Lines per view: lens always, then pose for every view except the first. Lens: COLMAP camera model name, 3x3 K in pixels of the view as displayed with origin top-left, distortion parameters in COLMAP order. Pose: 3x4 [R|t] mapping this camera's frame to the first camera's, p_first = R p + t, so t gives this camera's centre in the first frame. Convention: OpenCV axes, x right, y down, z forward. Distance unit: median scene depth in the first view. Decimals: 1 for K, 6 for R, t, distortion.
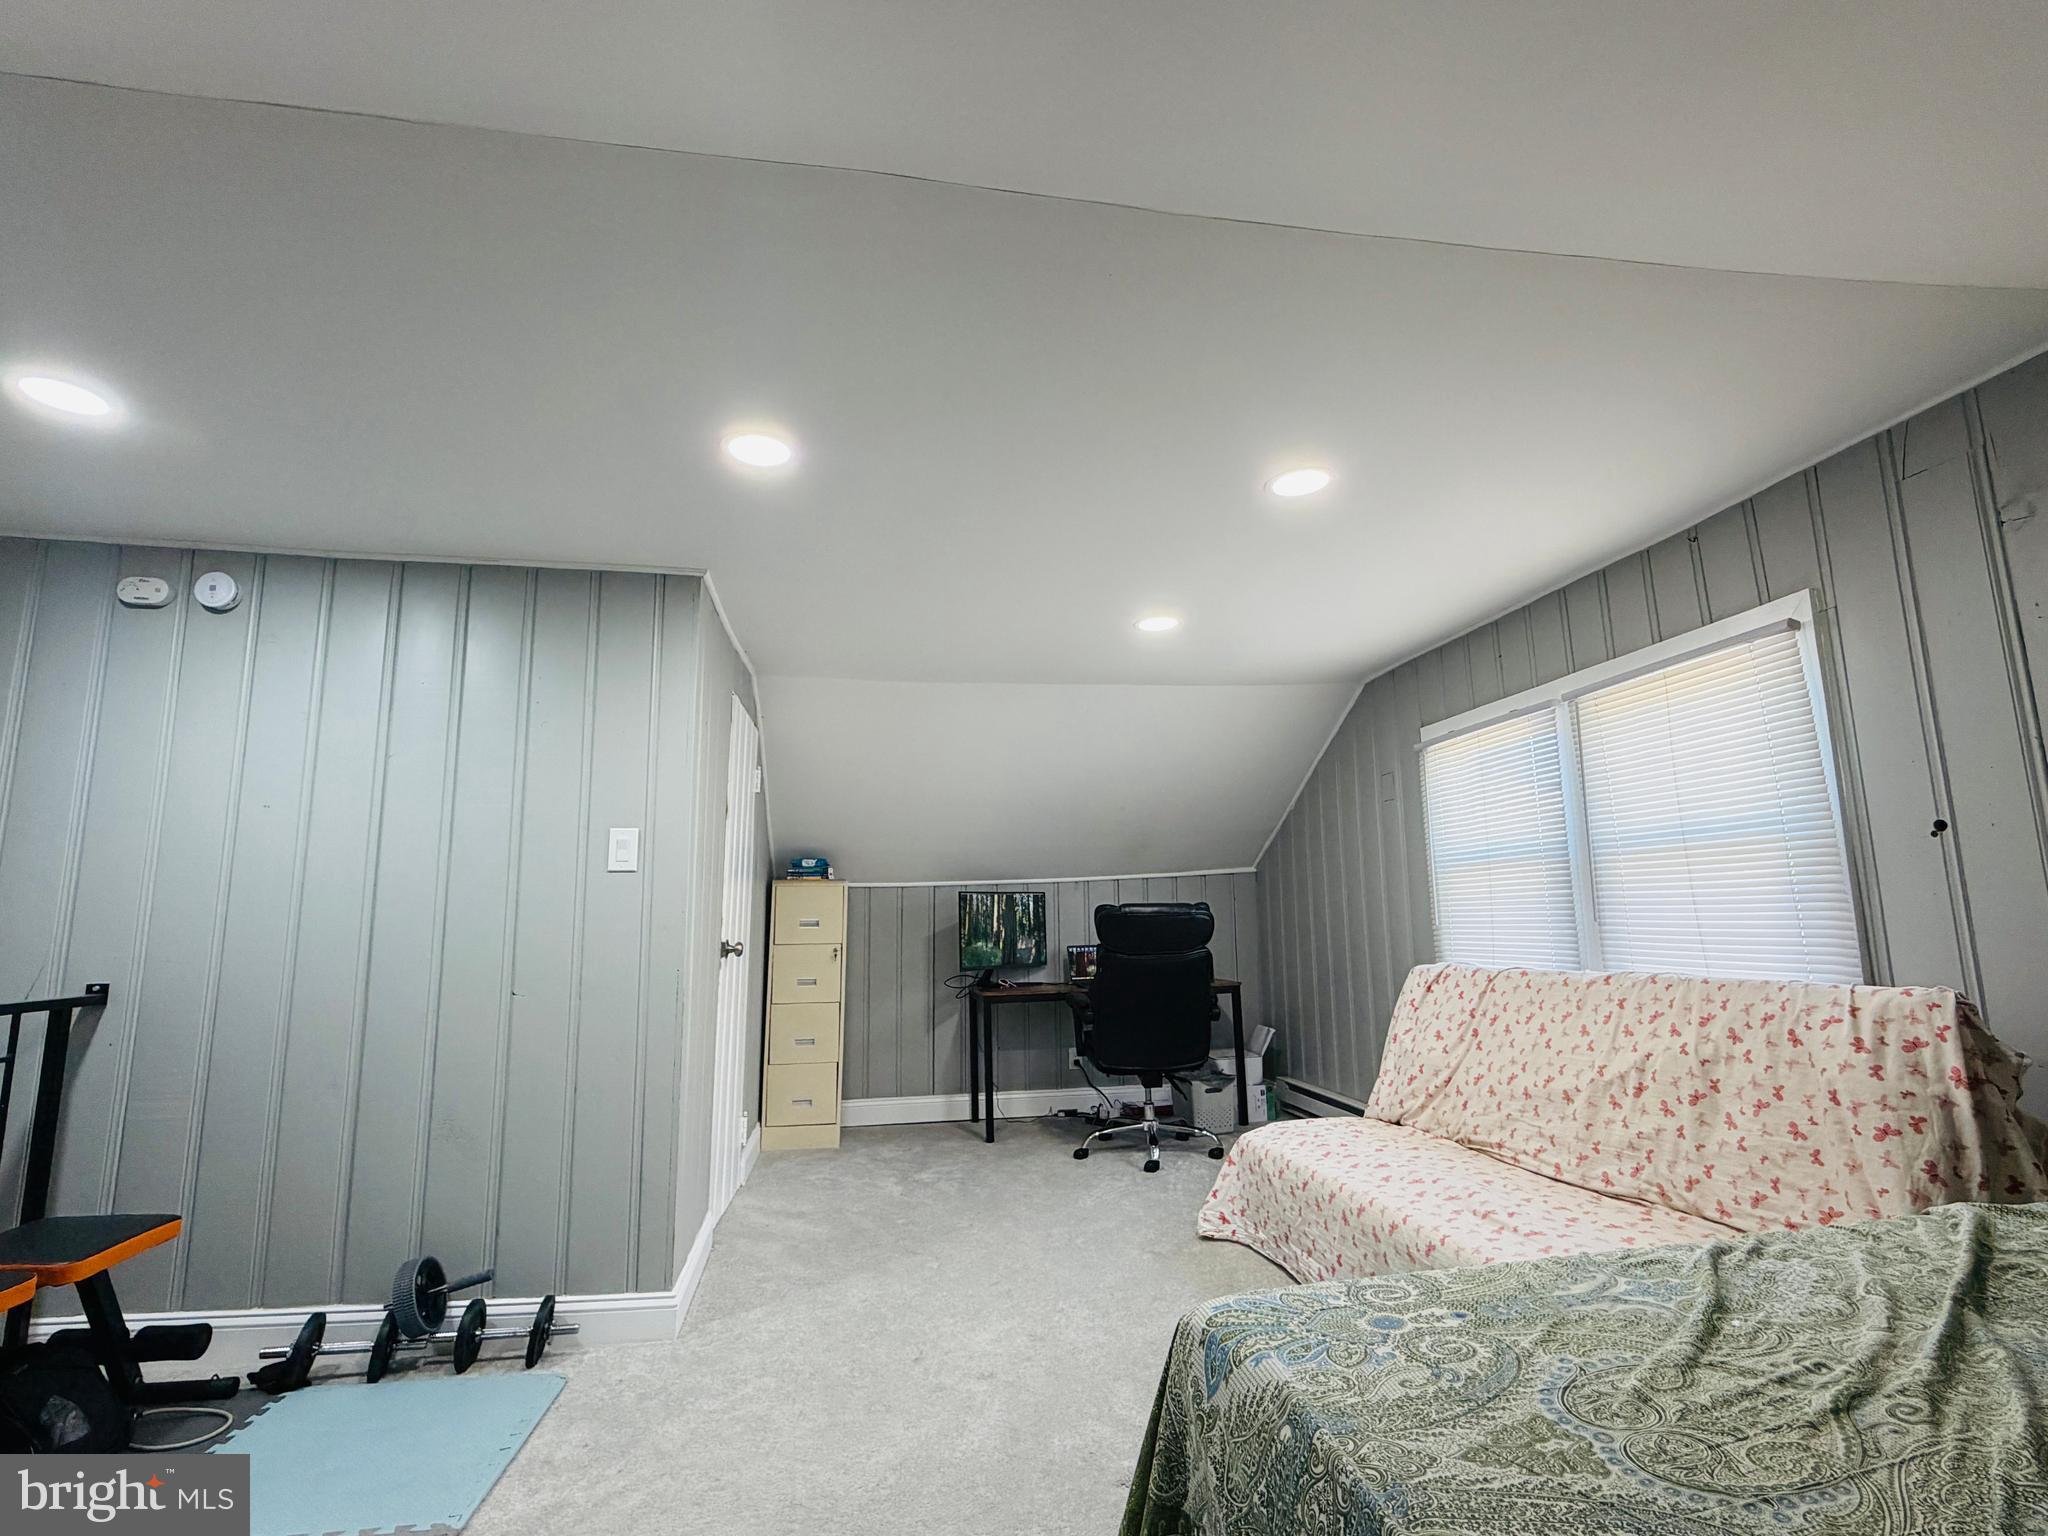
lens RADIAL K [[957.1, 0, 1024.0], [0, 957.1, 768.0], [0, 0, 1]] dist [-0.003538, -0.000789]
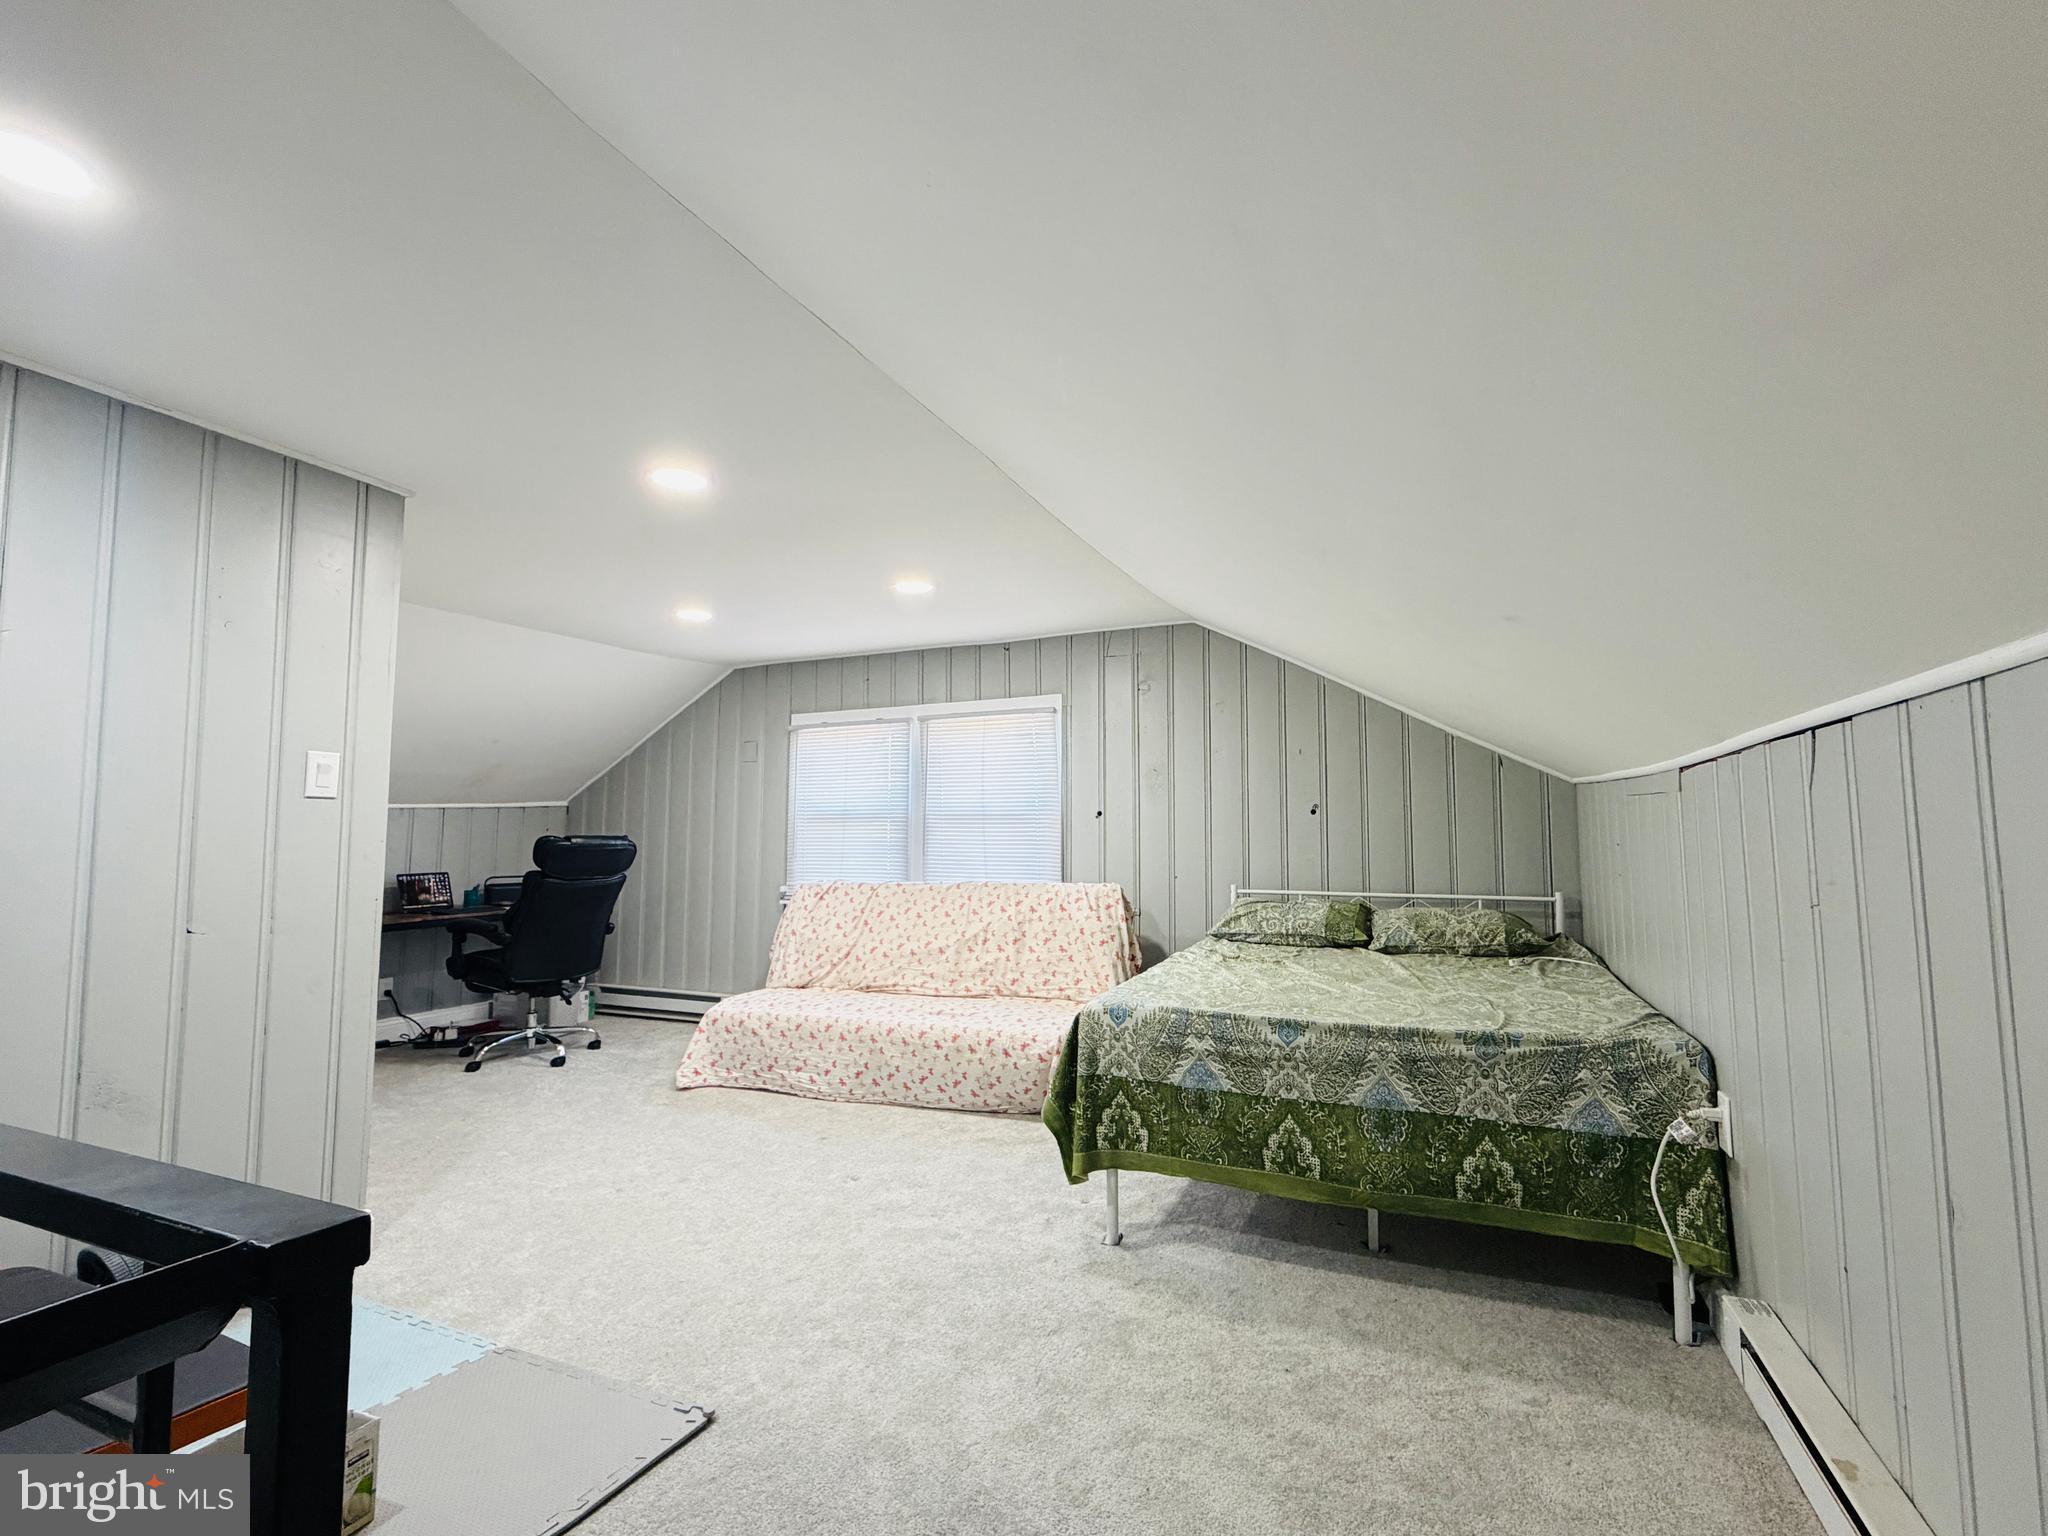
lens RADIAL K [[957.1, 0, 1024.0], [0, 957.1, 768.0], [0, 0, 1]] dist [-0.003538, -0.000789]
pose [[0.552367, 0.078052, 0.829939, -0.875910], [-0.140625, 0.990063, 0.000482, -0.019632], [-0.821654, -0.116977, 0.557854, -0.094355]]
